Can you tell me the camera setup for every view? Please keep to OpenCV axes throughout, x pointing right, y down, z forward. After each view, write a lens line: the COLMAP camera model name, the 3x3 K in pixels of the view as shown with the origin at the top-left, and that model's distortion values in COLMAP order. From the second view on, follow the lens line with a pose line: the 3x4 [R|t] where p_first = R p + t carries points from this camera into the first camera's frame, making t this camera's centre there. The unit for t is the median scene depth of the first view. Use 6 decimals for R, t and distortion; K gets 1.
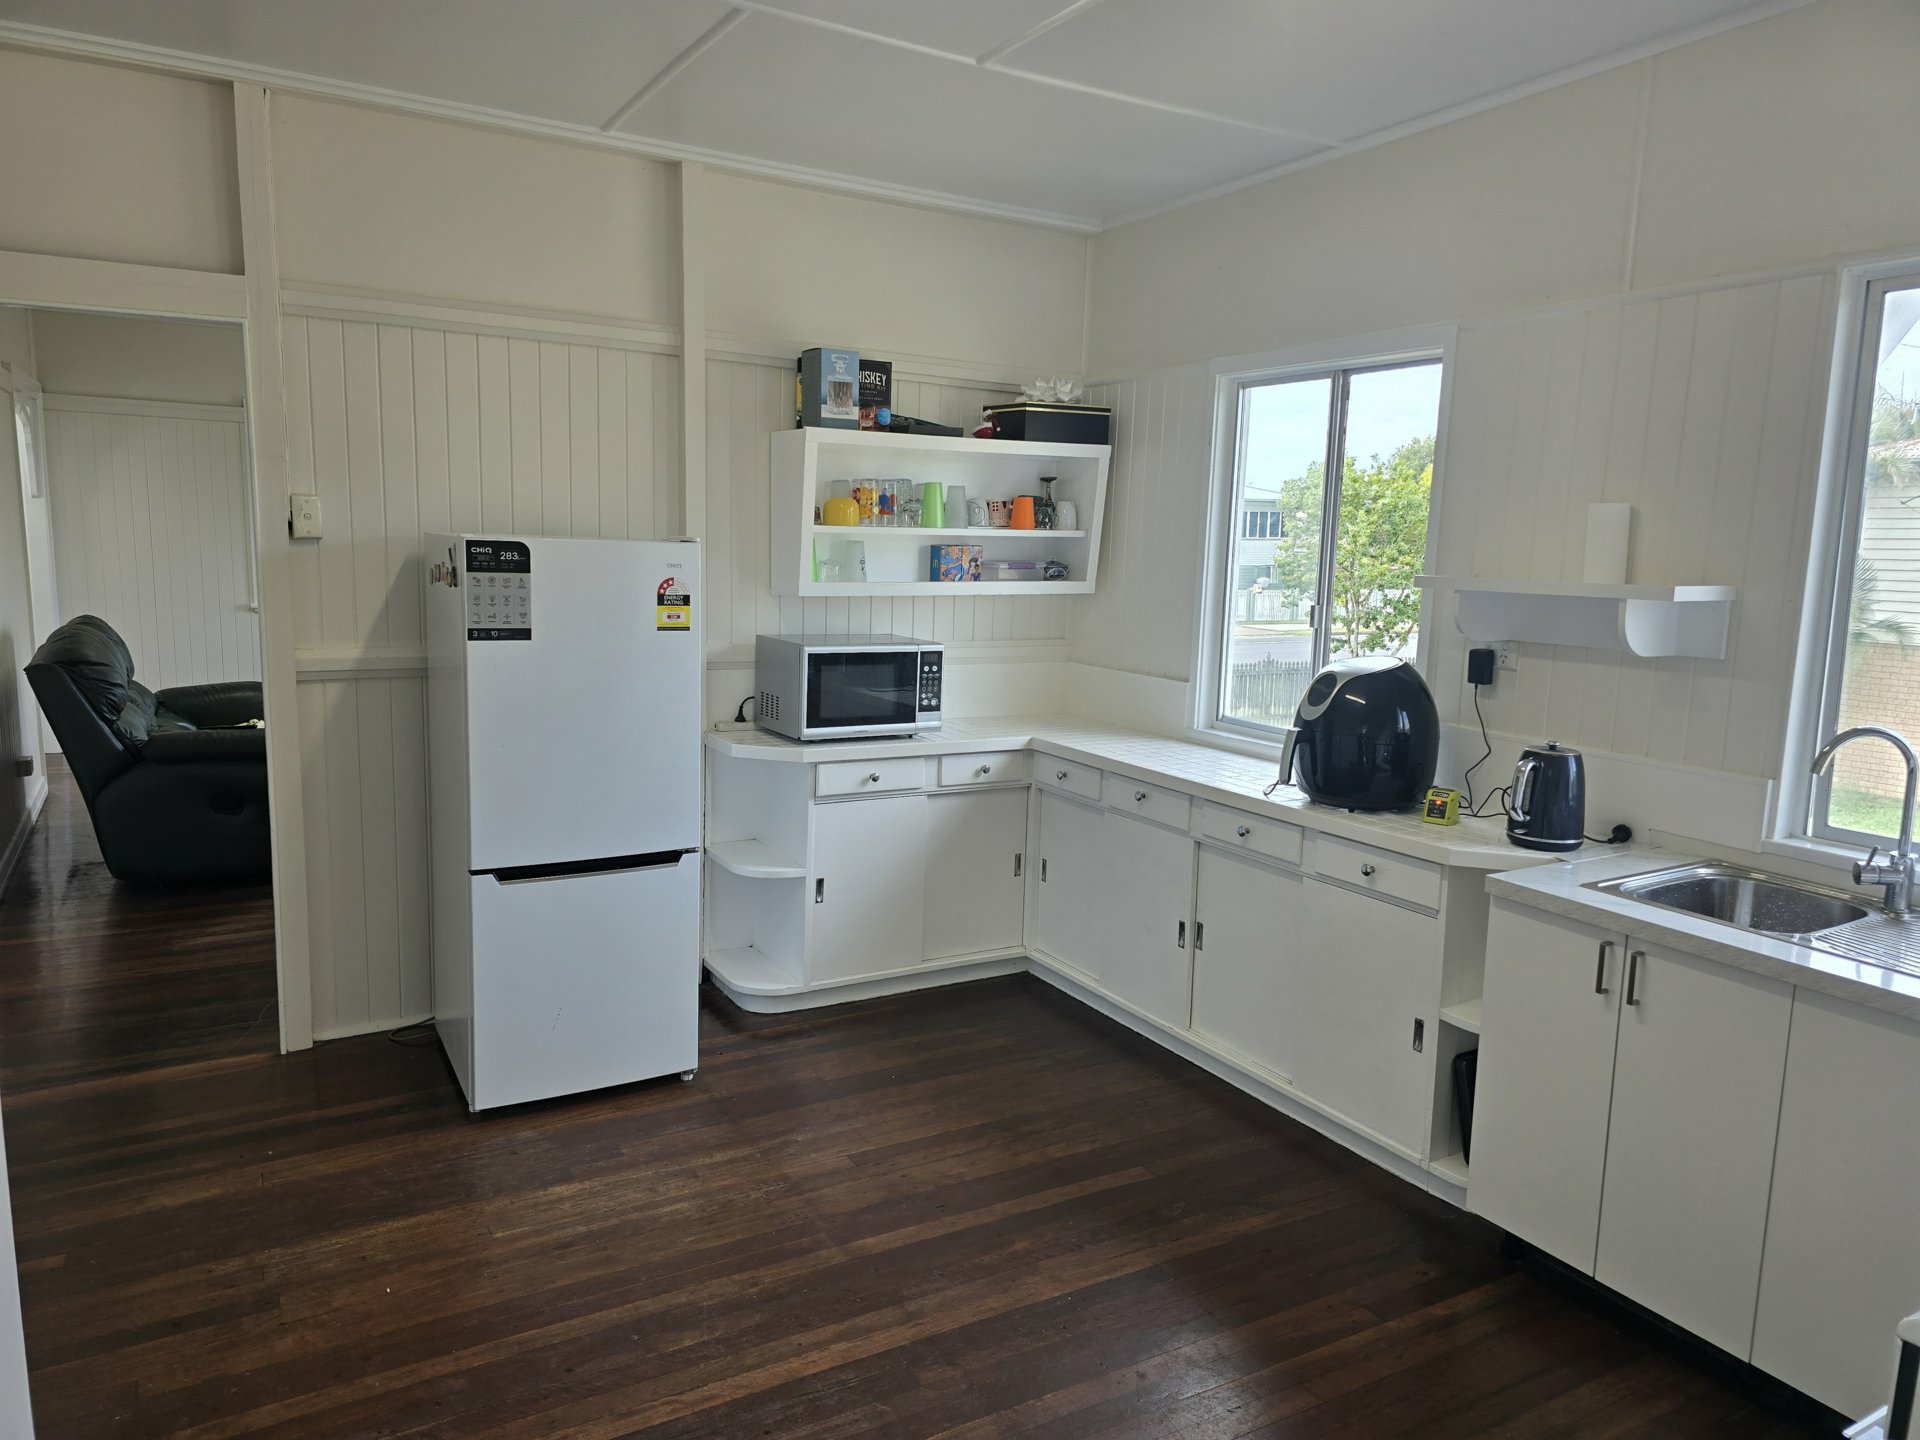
lens RADIAL K [[1294.2, 0, 976.7], [0, 1294.2, 716.1], [0, 0, 1]] dist [0.005515, 0.001030]
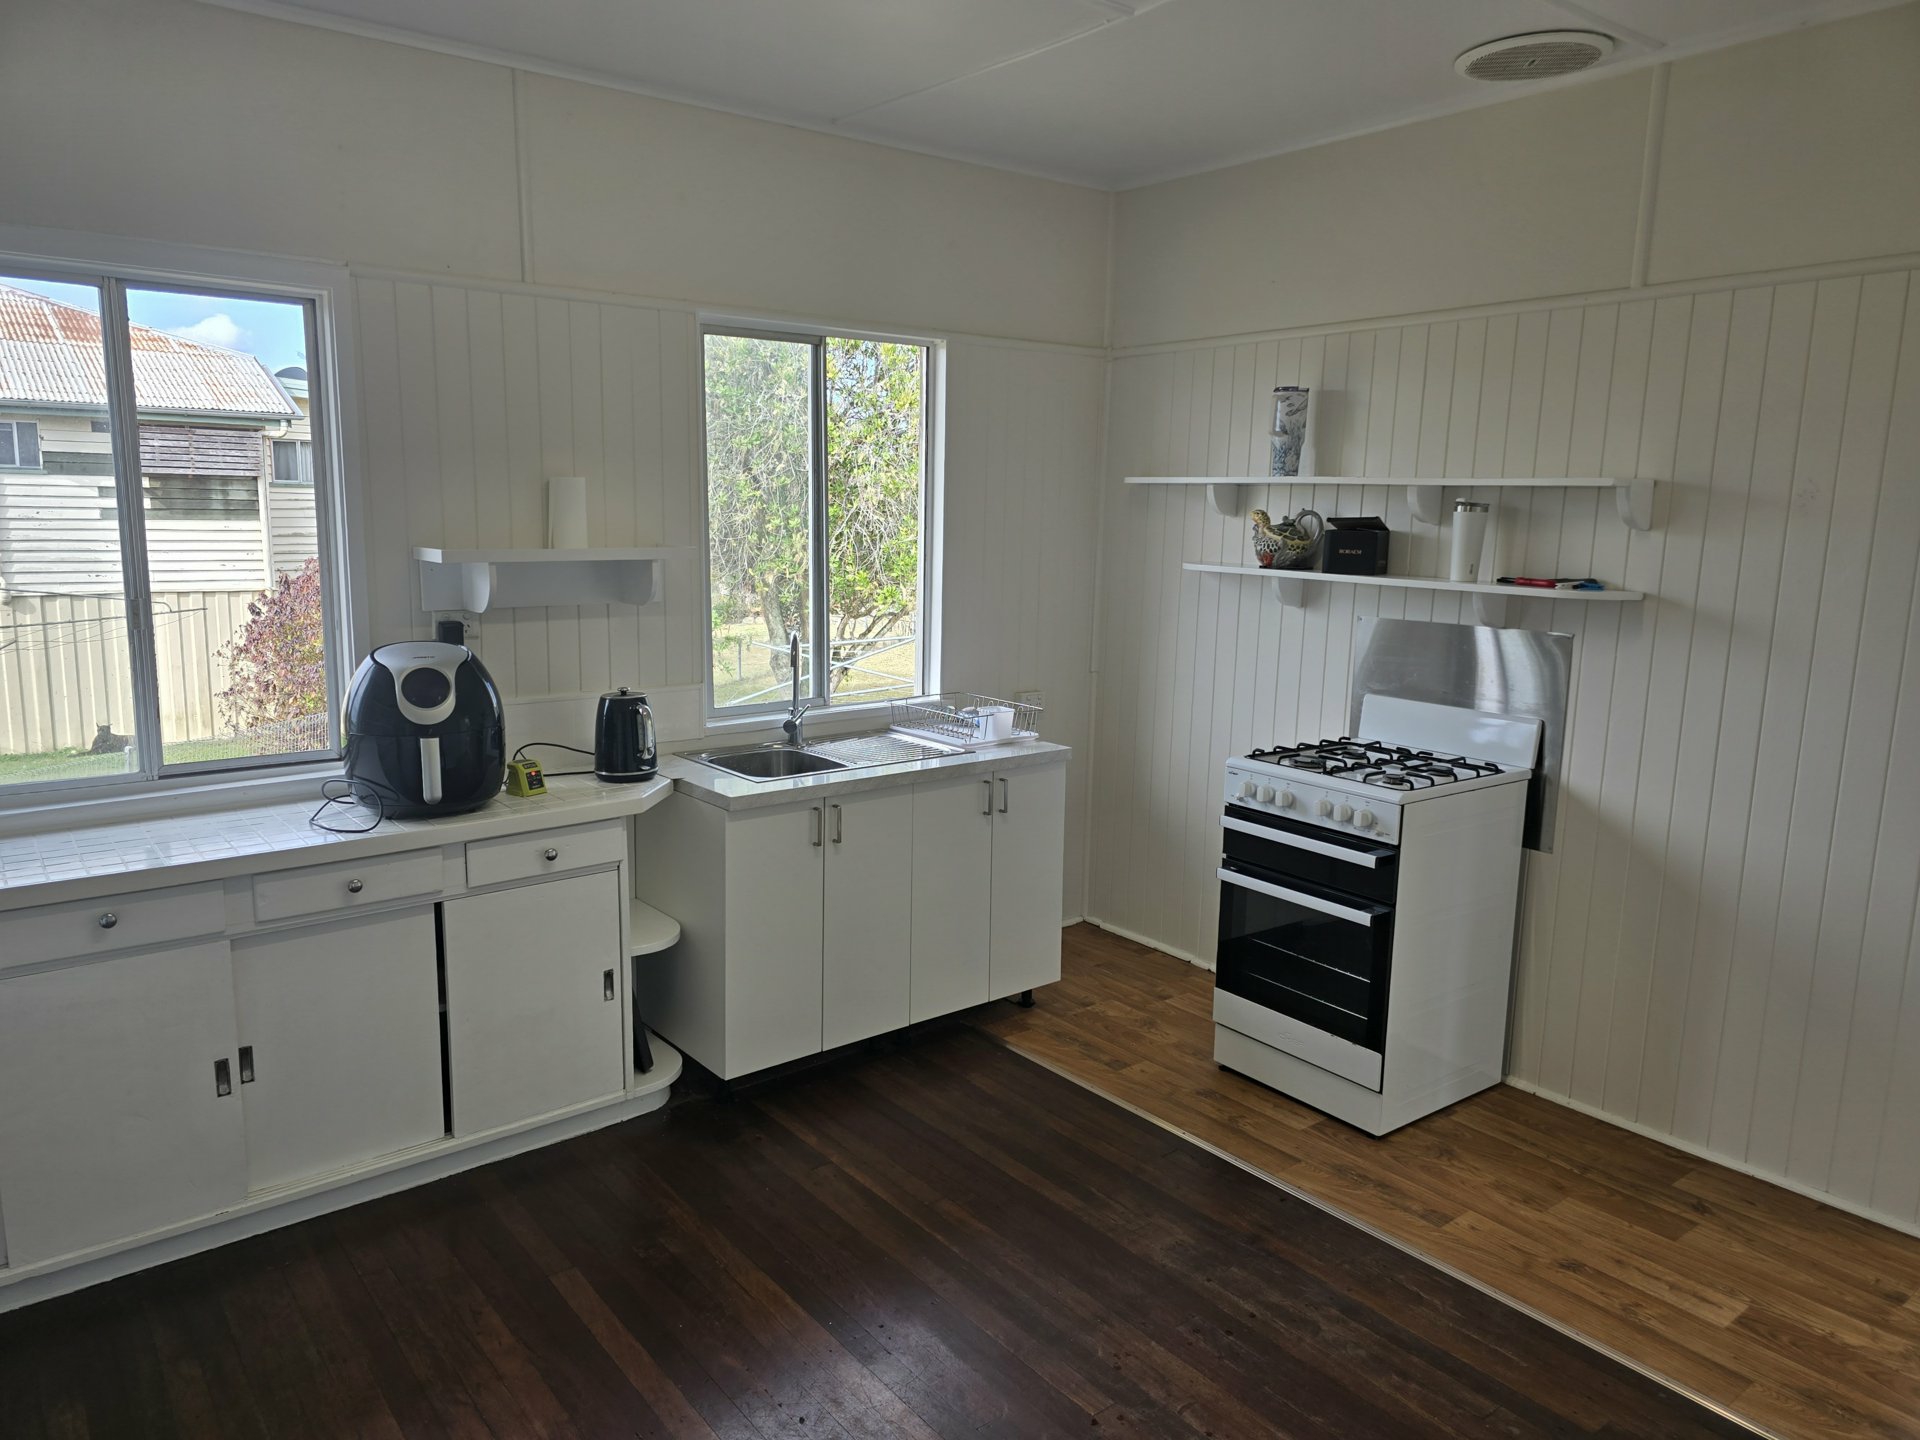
lens RADIAL K [[1277.6, 0, 961.4], [0, 1277.6, 683.9], [0, 0, 1]] dist [0.006360, 0.003595]
pose [[-0.150421, -0.169032, 0.974064, -0.652443], [0.113239, 0.975844, 0.186828, -0.150033], [-0.982115, 0.138405, -0.127647, 0.791573]]
